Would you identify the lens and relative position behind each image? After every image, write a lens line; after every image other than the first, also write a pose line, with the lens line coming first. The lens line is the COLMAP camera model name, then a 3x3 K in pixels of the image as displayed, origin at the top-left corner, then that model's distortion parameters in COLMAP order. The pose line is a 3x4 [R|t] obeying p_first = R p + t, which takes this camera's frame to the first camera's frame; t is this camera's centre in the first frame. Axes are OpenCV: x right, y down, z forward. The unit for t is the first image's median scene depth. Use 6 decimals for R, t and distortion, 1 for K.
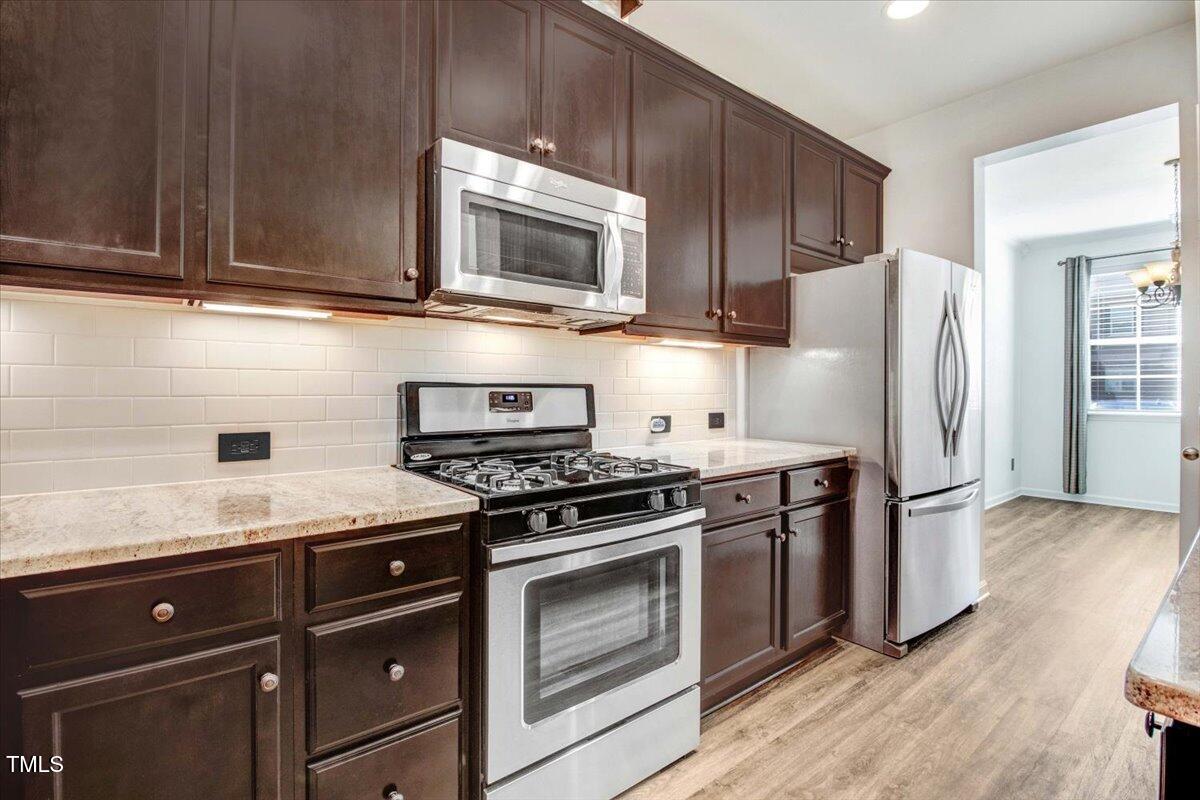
lens RADIAL K [[563.8, 0, 600.6], [0, 563.8, 372.7], [0, 0, 1]] dist [0.001552, -0.006019]
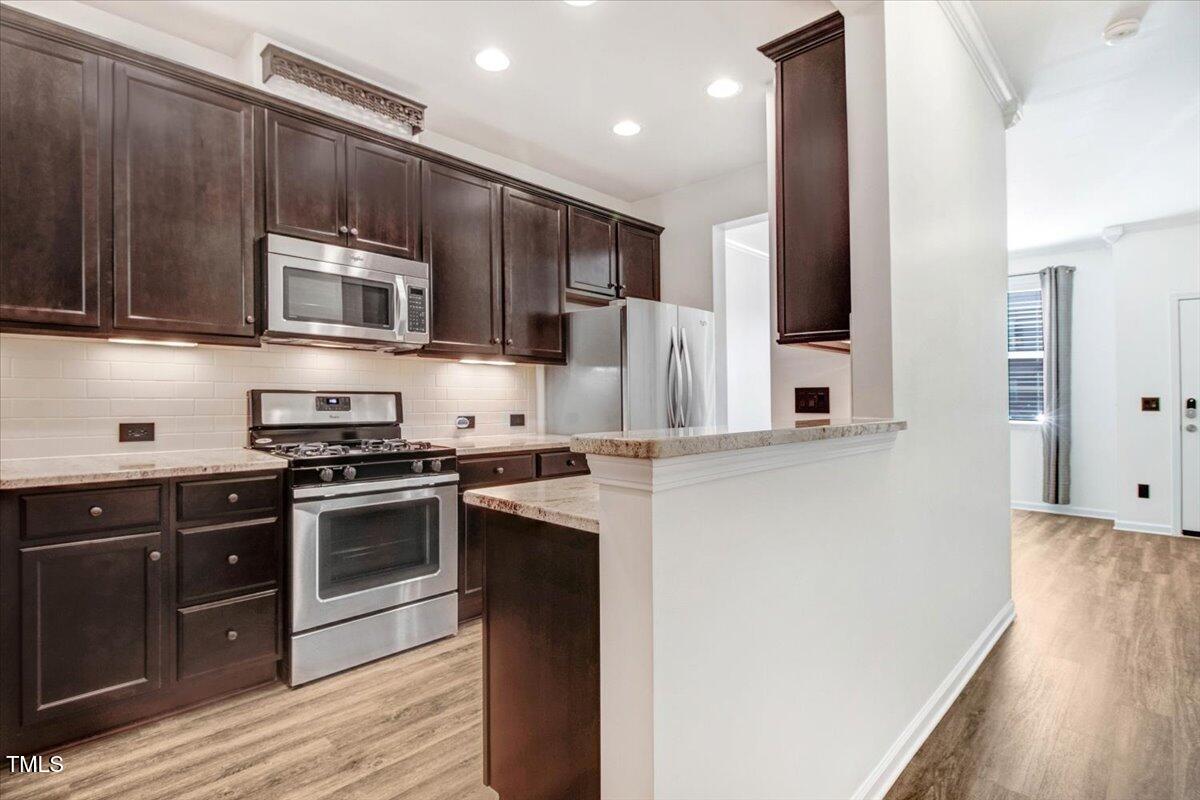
lens RADIAL K [[585.0, 0, 573.6], [0, 585.0, 388.2], [0, 0, 1]] dist [0.005255, -0.016819]
pose [[0.995215, 0.006601, 0.097489, 0.369976], [-0.008036, 0.999865, 0.014336, -0.017252], [-0.097381, -0.015051, 0.995133, -0.648700]]
